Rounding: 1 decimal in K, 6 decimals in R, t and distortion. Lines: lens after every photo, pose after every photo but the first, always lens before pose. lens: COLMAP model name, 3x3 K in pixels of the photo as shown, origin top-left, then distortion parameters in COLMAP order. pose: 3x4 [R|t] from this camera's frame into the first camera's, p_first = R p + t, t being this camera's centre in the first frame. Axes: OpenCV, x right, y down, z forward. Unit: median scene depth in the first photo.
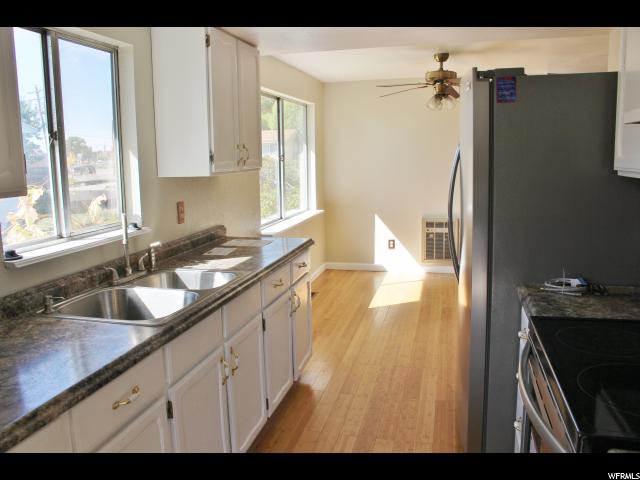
lens RADIAL K [[526.0, 0, 320.0], [0, 526.0, 240.0], [0, 0, 1]] dist [-0.168725, 0.135364]
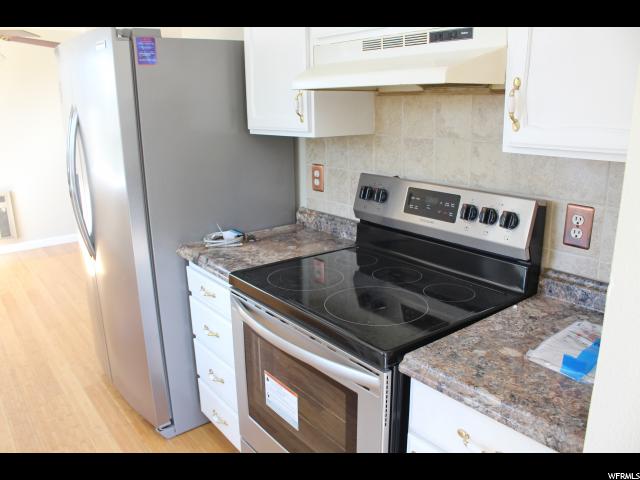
lens RADIAL K [[526.0, 0, 320.0], [0, 526.0, 240.0], [0, 0, 1]] dist [-0.168725, 0.135364]
pose [[0.615512, -0.189916, 0.764903, -0.105245], [0.123449, 0.981785, 0.144427, -0.018724], [-0.778399, 0.005530, 0.627745, 0.063477]]
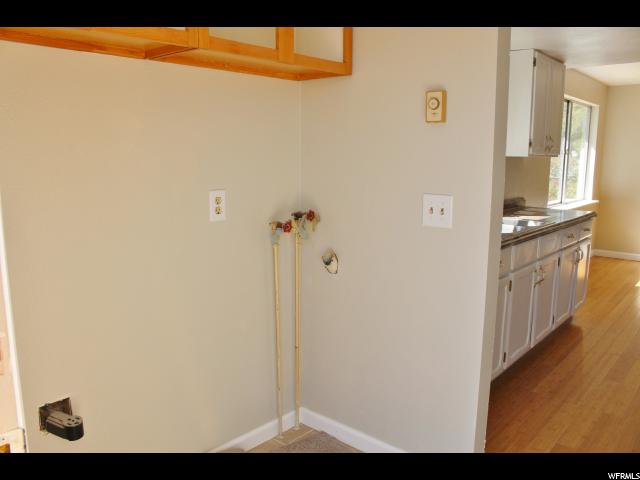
lens RADIAL K [[526.0, 0, 320.0], [0, 526.0, 240.0], [0, 0, 1]] dist [-0.168725, 0.135364]
pose [[0.888372, 0.100322, -0.448029, -0.039480], [-0.098540, 0.994757, 0.027354, 0.073985], [0.448425, 0.019848, 0.893600, -0.306125]]
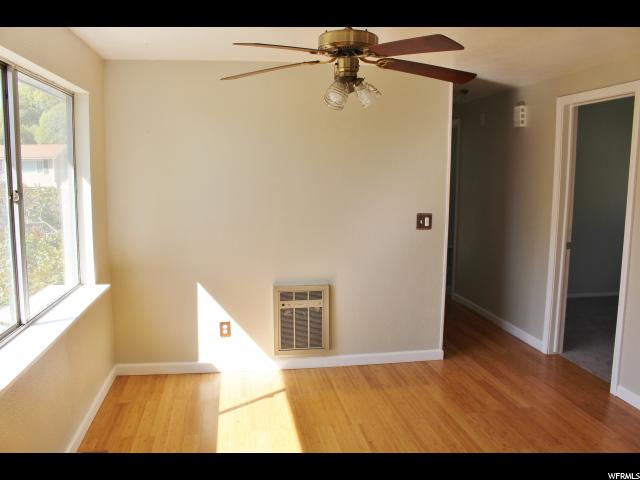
lens RADIAL K [[526.0, 0, 320.0], [0, 526.0, 240.0], [0, 0, 1]] dist [-0.168725, 0.135364]
pose [[0.917678, -0.024879, 0.396545, -0.003141], [0.039267, 0.998831, -0.028205, -0.106054], [-0.395379, 0.041454, 0.917582, 0.542363]]
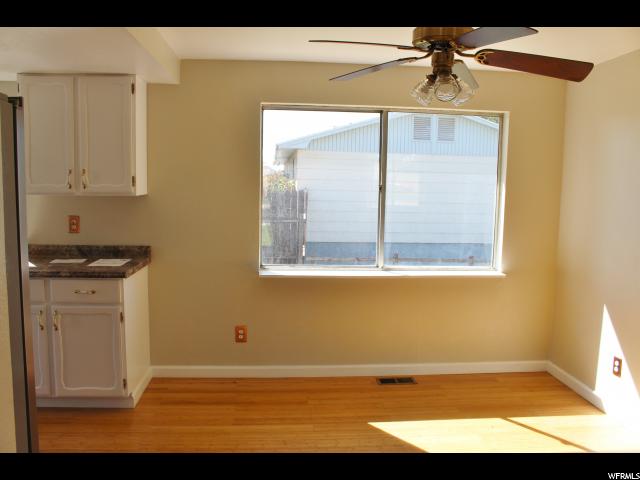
lens RADIAL K [[526.0, 0, 320.0], [0, 526.0, 240.0], [0, 0, 1]] dist [-0.168725, 0.135364]
pose [[0.320204, 0.135624, -0.937590, 0.699466], [-0.181627, 0.980128, 0.079748, -0.144830], [0.929775, 0.144756, 0.338474, 0.748205]]
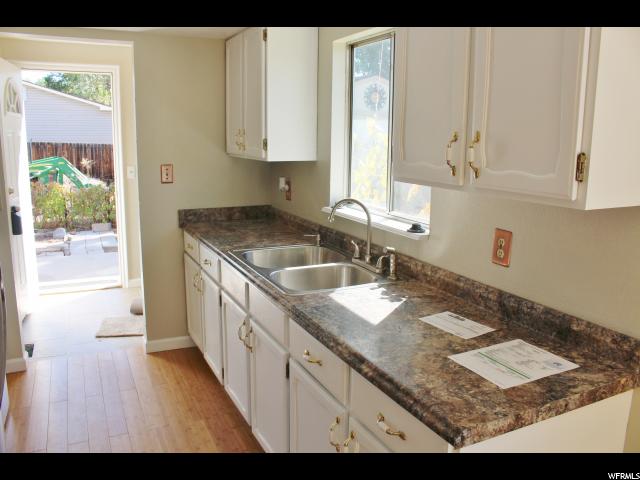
lens RADIAL K [[508.2, 0, 320.6], [0, 508.2, 224.9], [0, 0, 1]] dist [-0.101409, 0.001195]
pose [[-0.773292, 0.119386, -0.622709, 0.166141], [-0.098821, 0.947418, 0.304356, -0.154040], [0.626302, 0.296893, -0.720833, 0.839465]]
